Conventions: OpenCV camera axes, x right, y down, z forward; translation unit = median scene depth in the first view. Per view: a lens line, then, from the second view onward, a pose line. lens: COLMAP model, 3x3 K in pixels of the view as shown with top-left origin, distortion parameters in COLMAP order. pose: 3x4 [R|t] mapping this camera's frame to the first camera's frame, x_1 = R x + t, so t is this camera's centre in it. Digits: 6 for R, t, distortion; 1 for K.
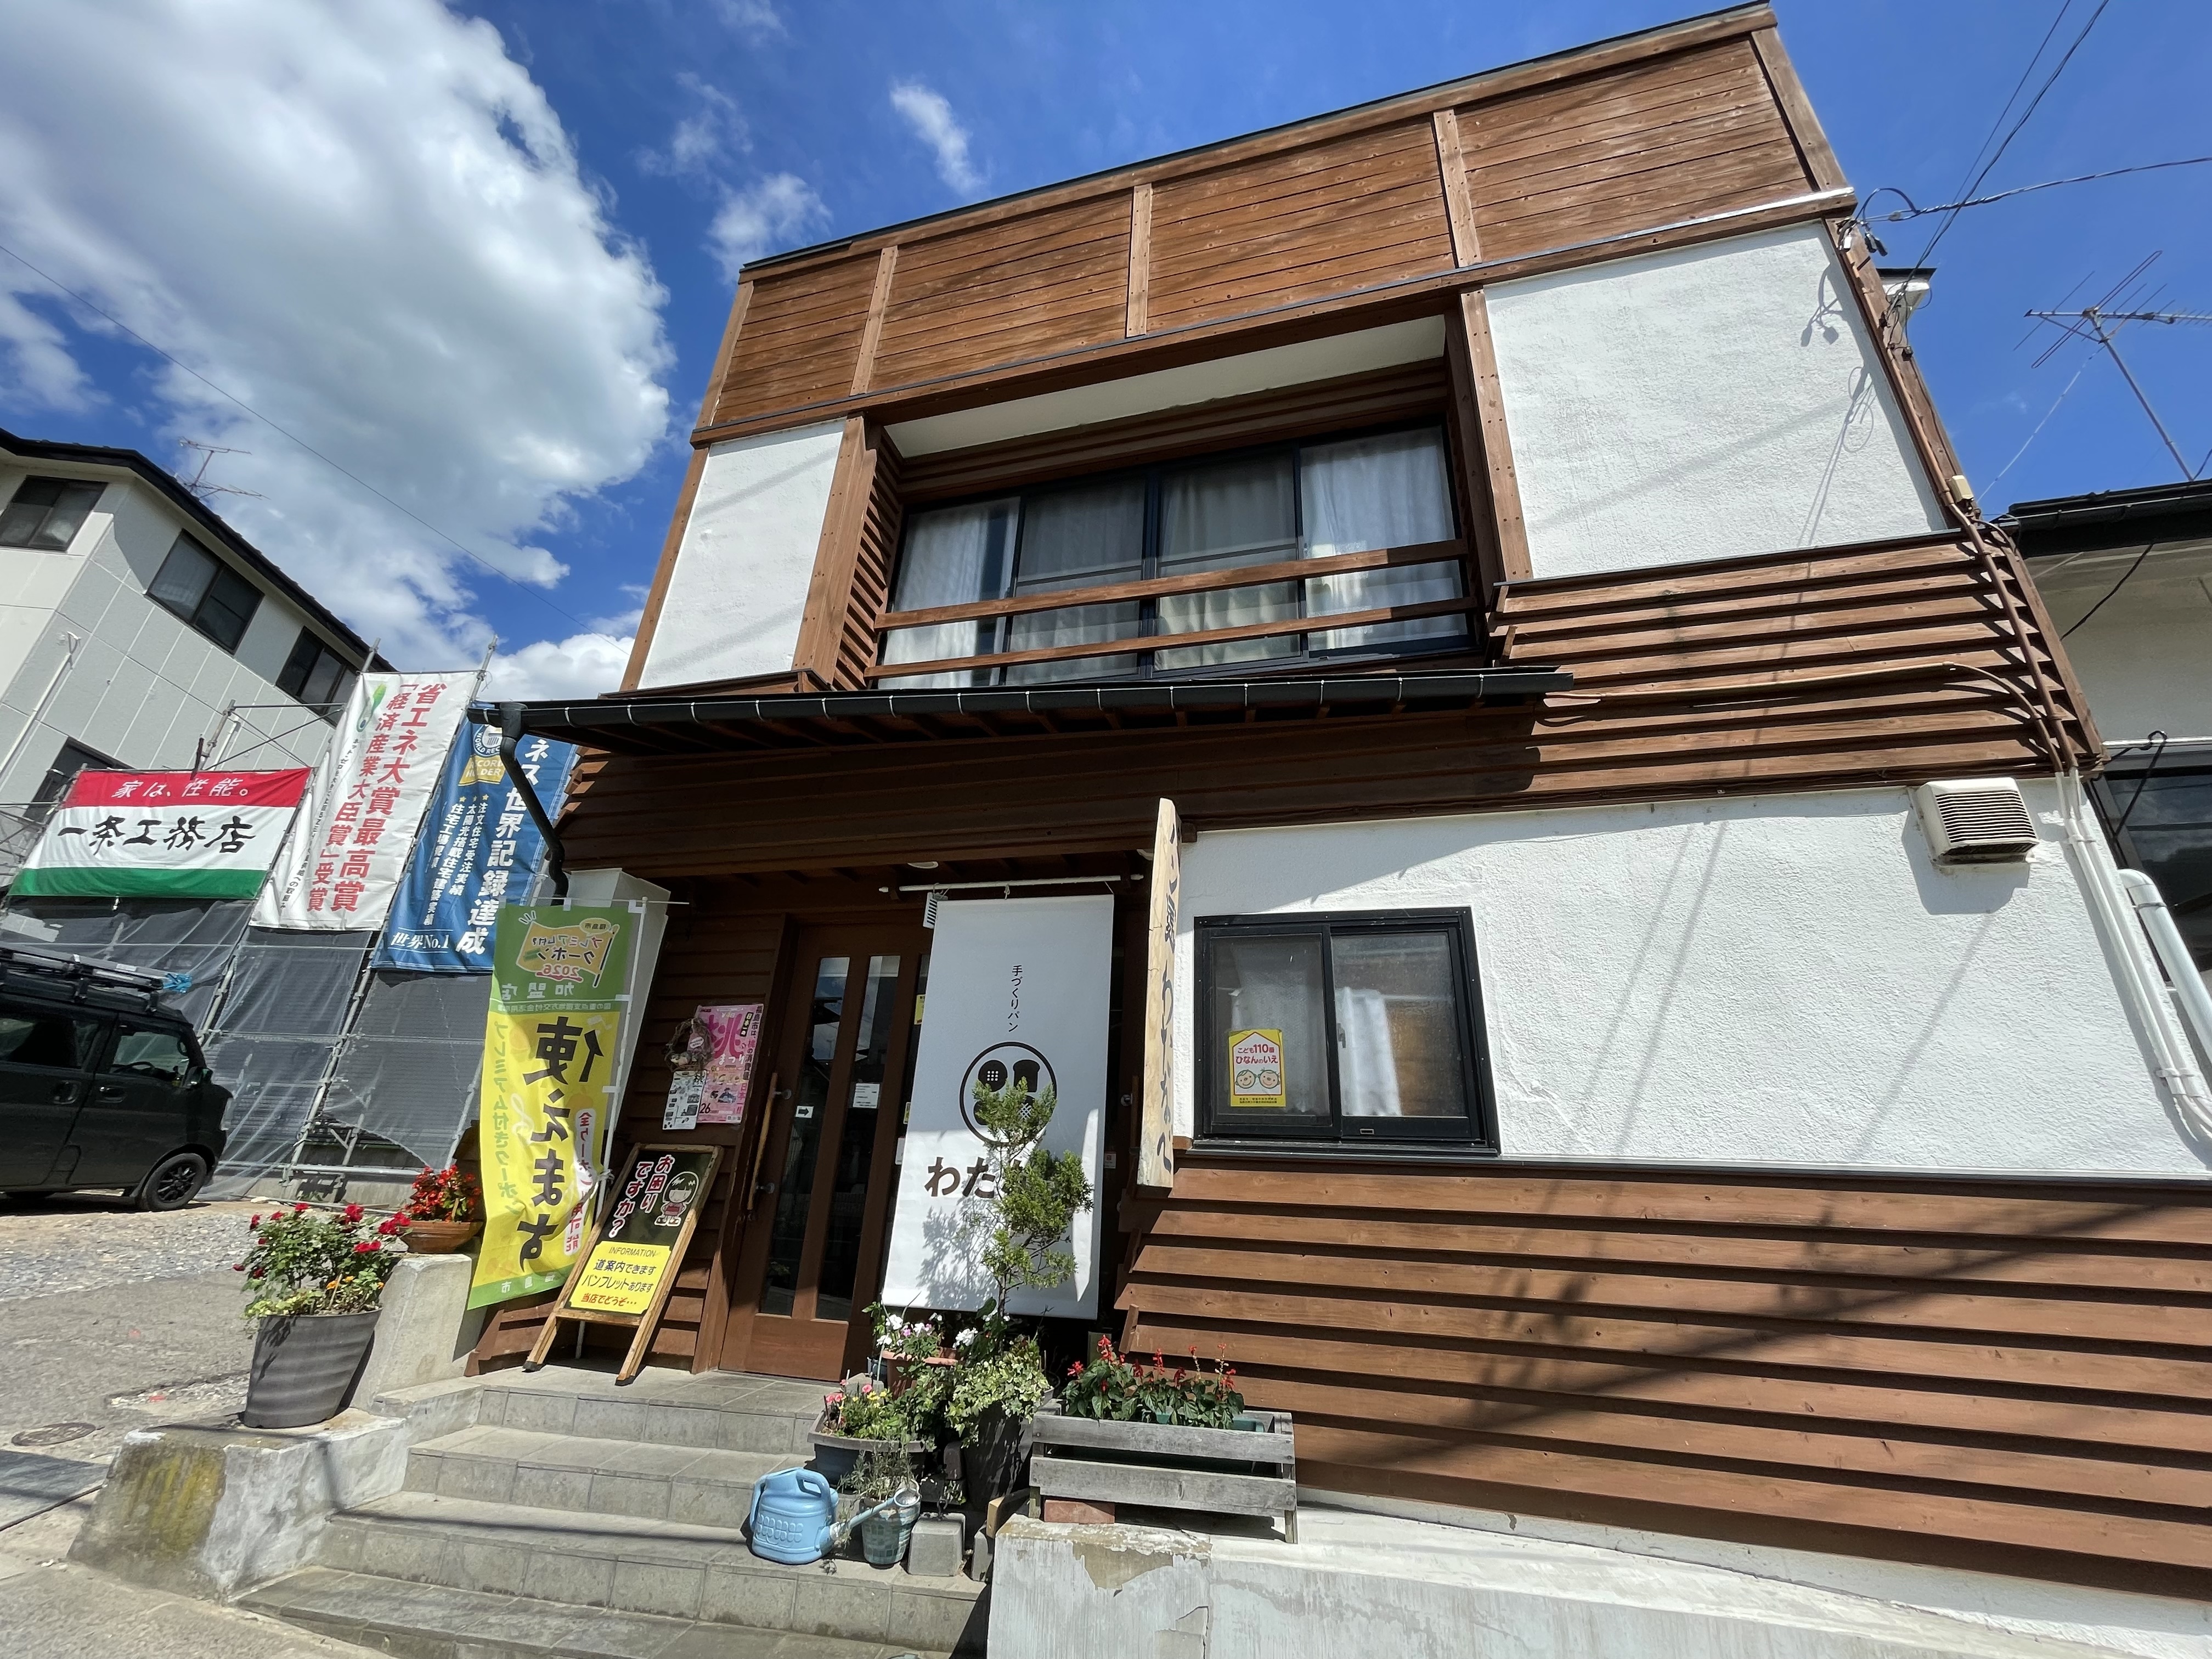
lens RADIAL K [[887.9, 0, 1106.4], [0, 887.9, 827.5], [0, 0, 1]] dist [-0.003883, 0.000716]
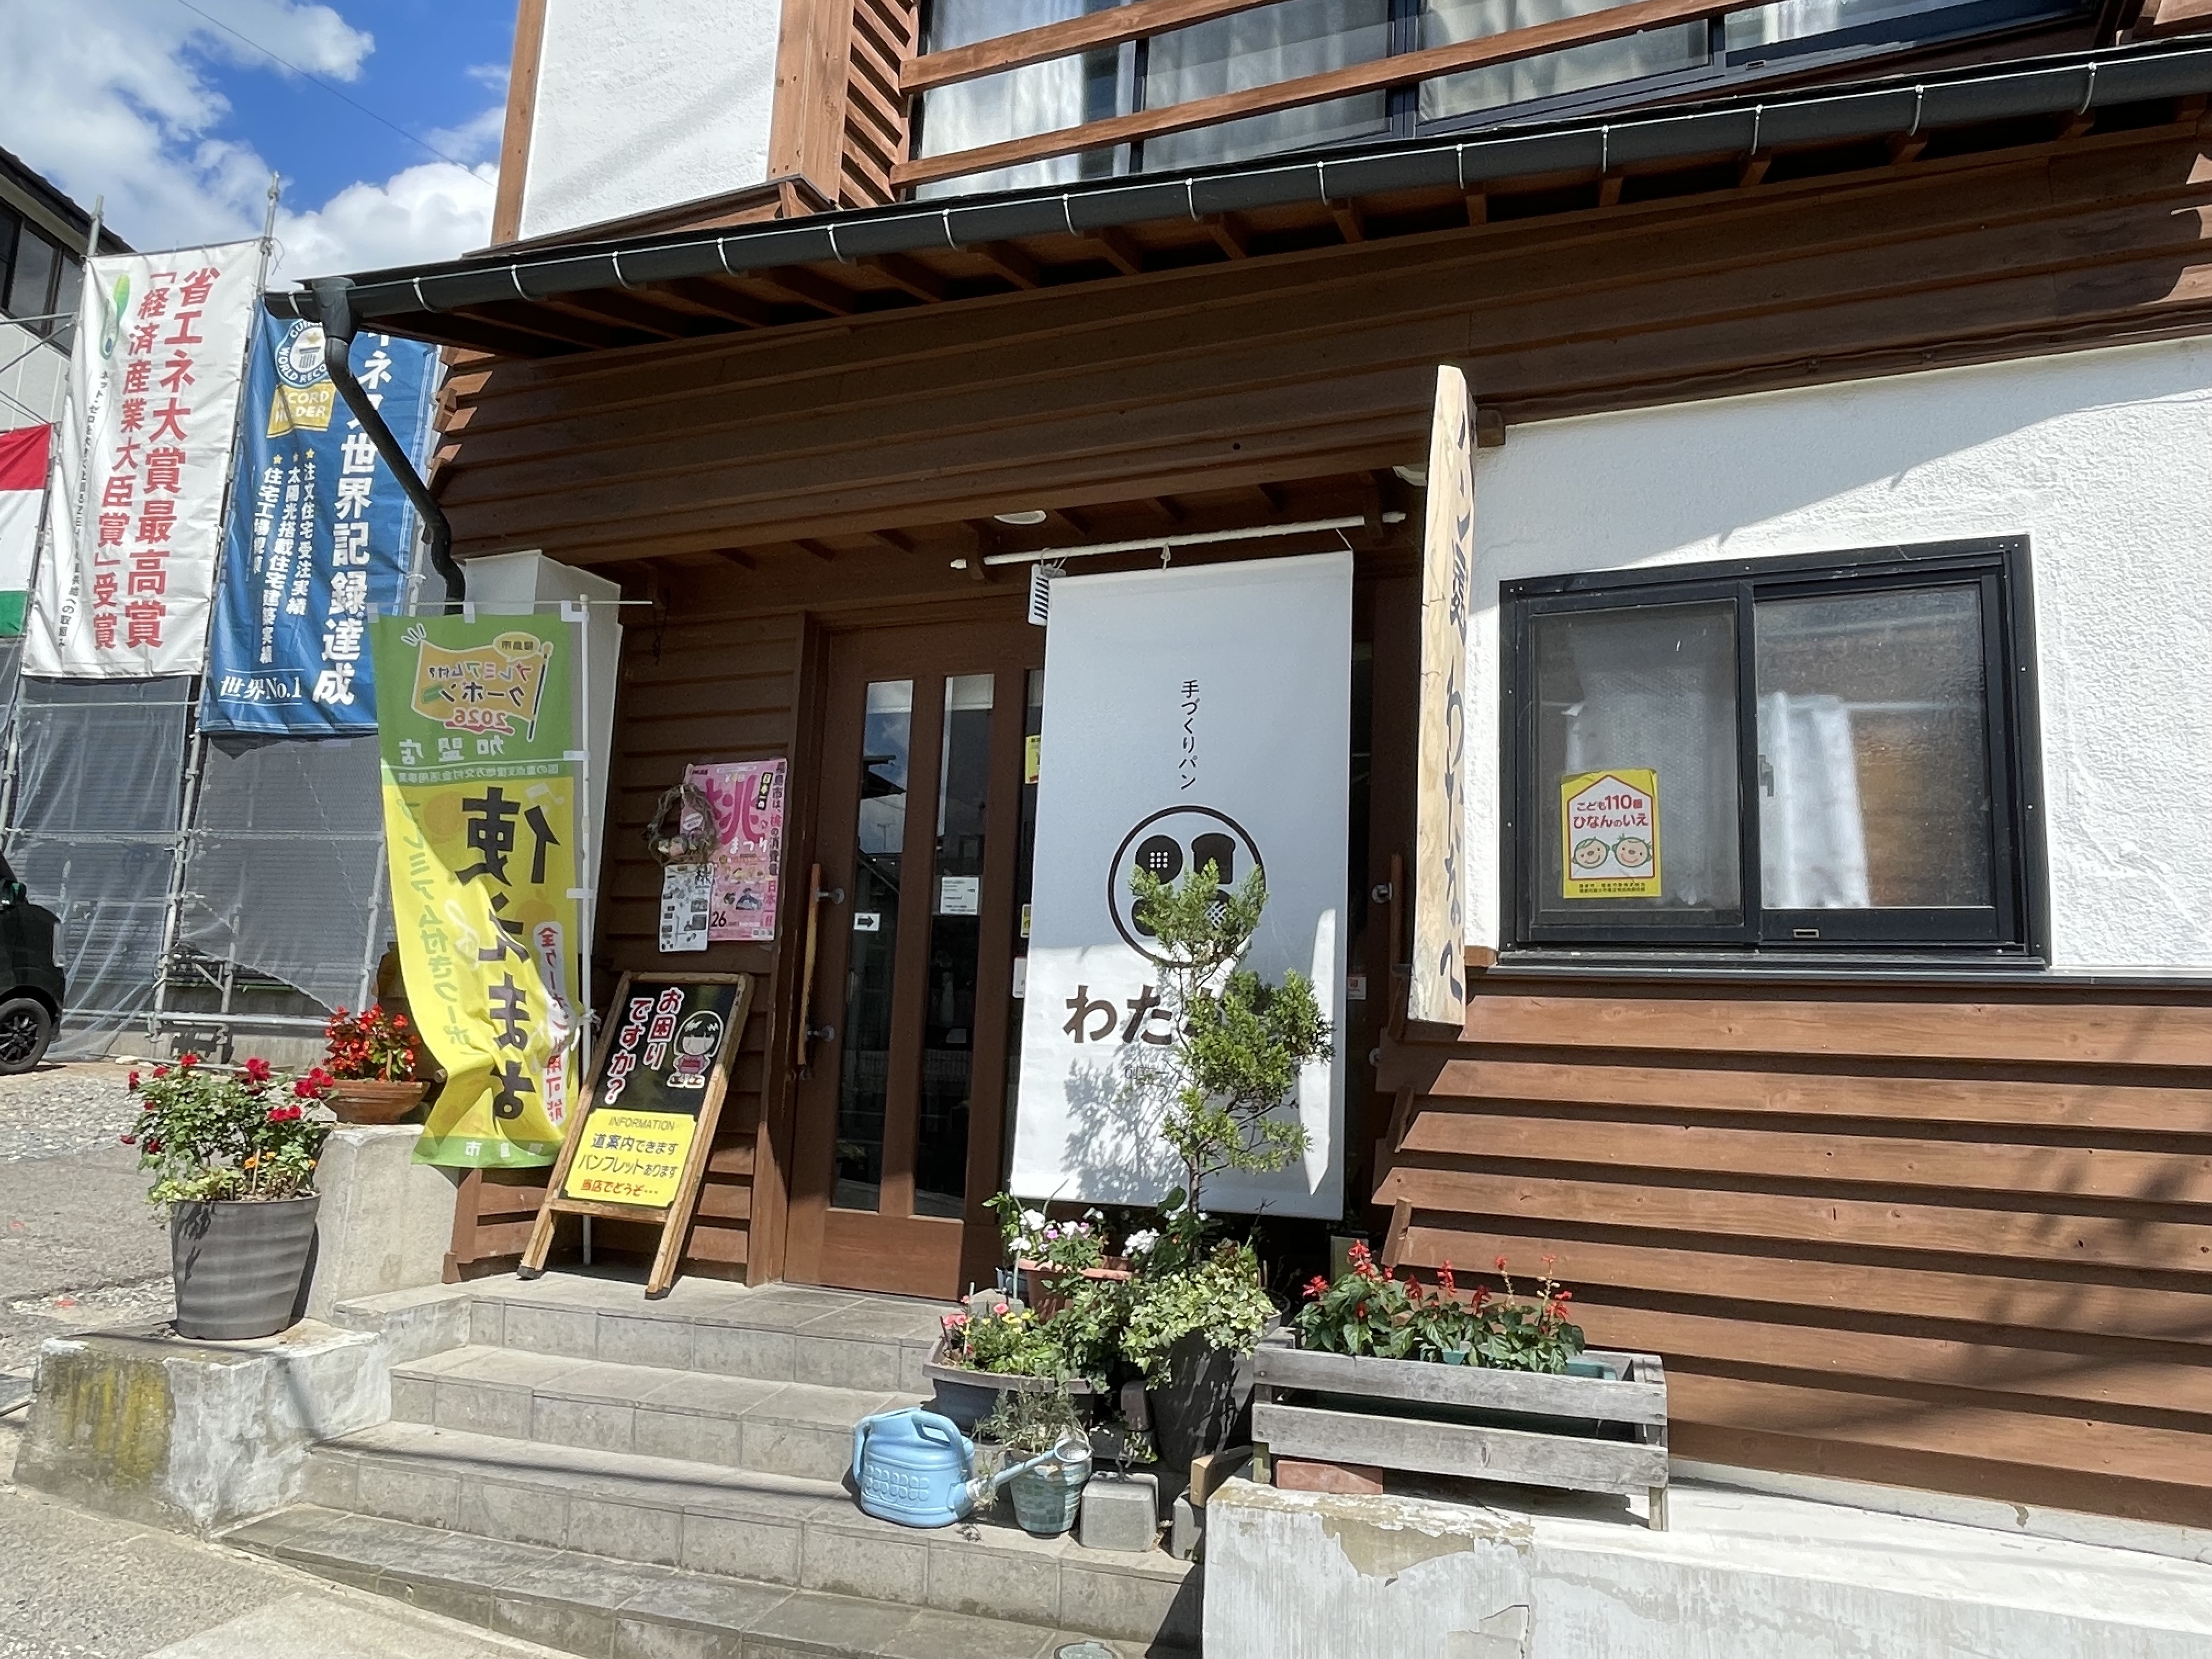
lens RADIAL K [[1498.6, 0, 1103.6], [0, 1498.6, 836.6], [0, 0, 1]] dist [0.013444, -0.023275]
pose [[0.988983, -0.024330, -0.146016, -0.015390], [0.059517, 0.968514, 0.241739, 0.012352], [0.135537, -0.247766, 0.959292, 0.004234]]
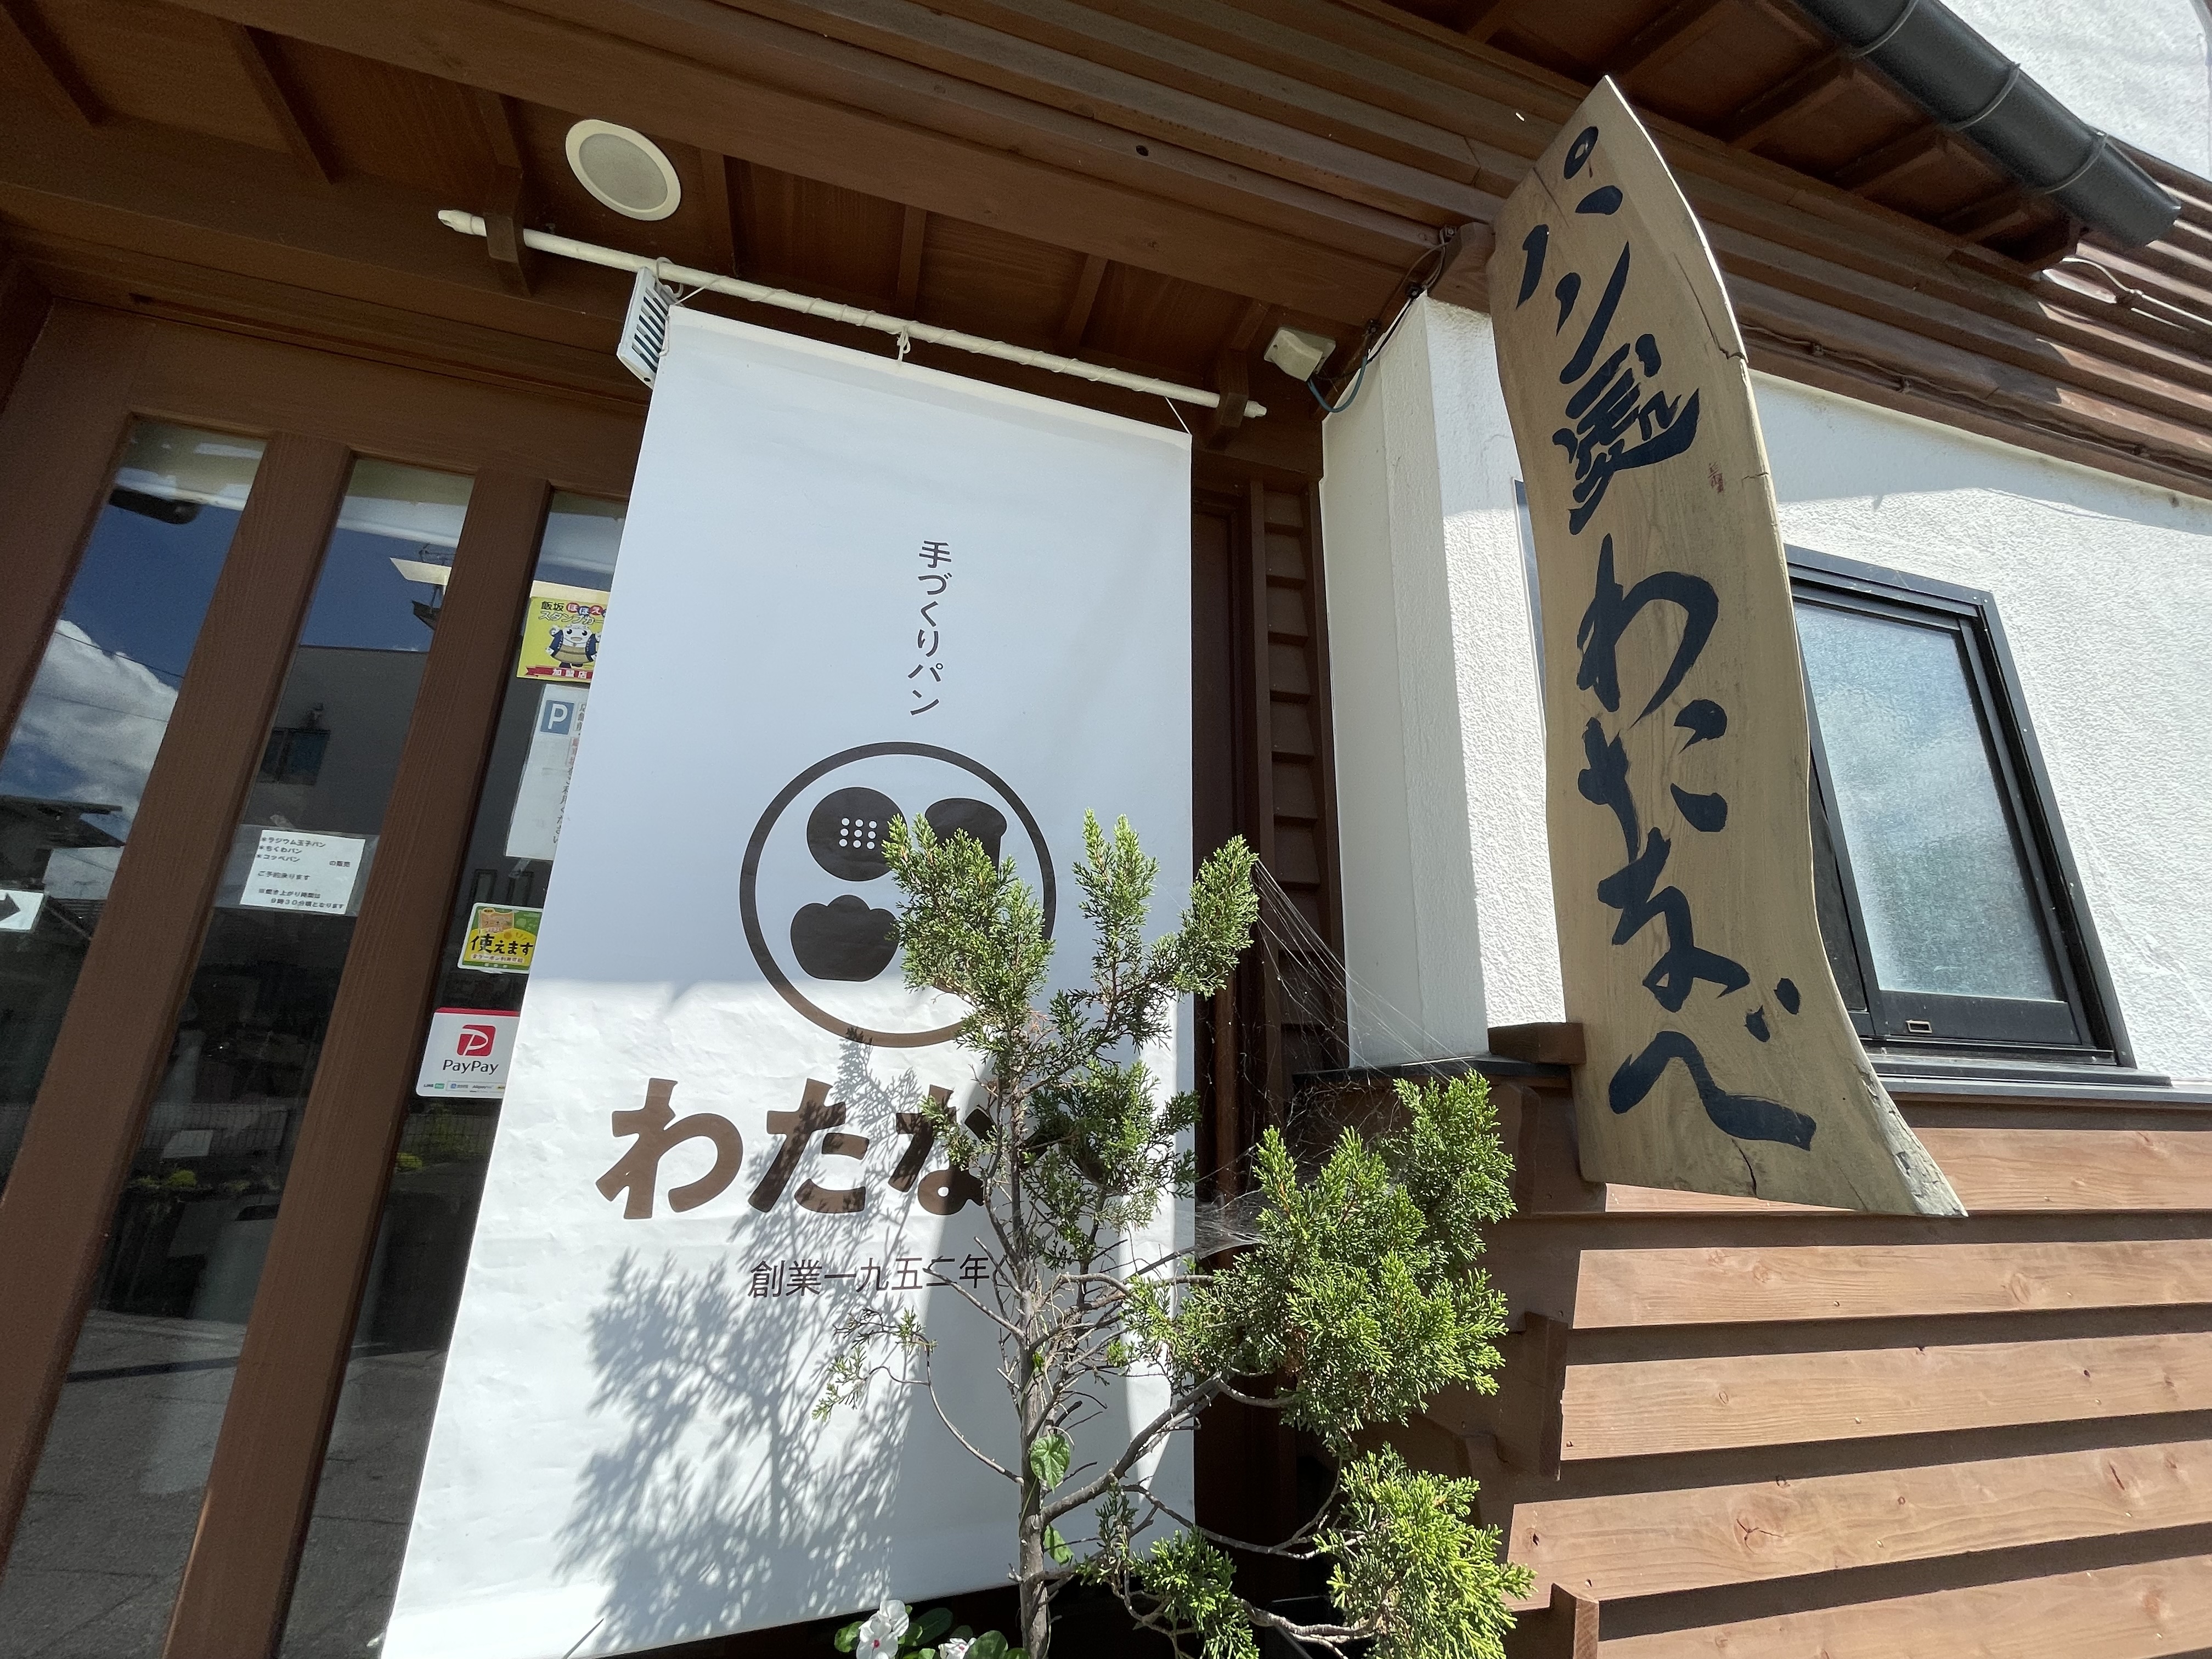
lens RADIAL K [[916.5, 0, 1096.1], [0, 916.5, 830.7], [0, 0, 1]] dist [-0.000704, -0.000149]
pose [[0.852972, 0.127105, 0.506245, -0.239202], [-0.190948, 0.978653, 0.076014, 0.254785], [-0.485776, -0.161504, 0.859033, 0.722806]]
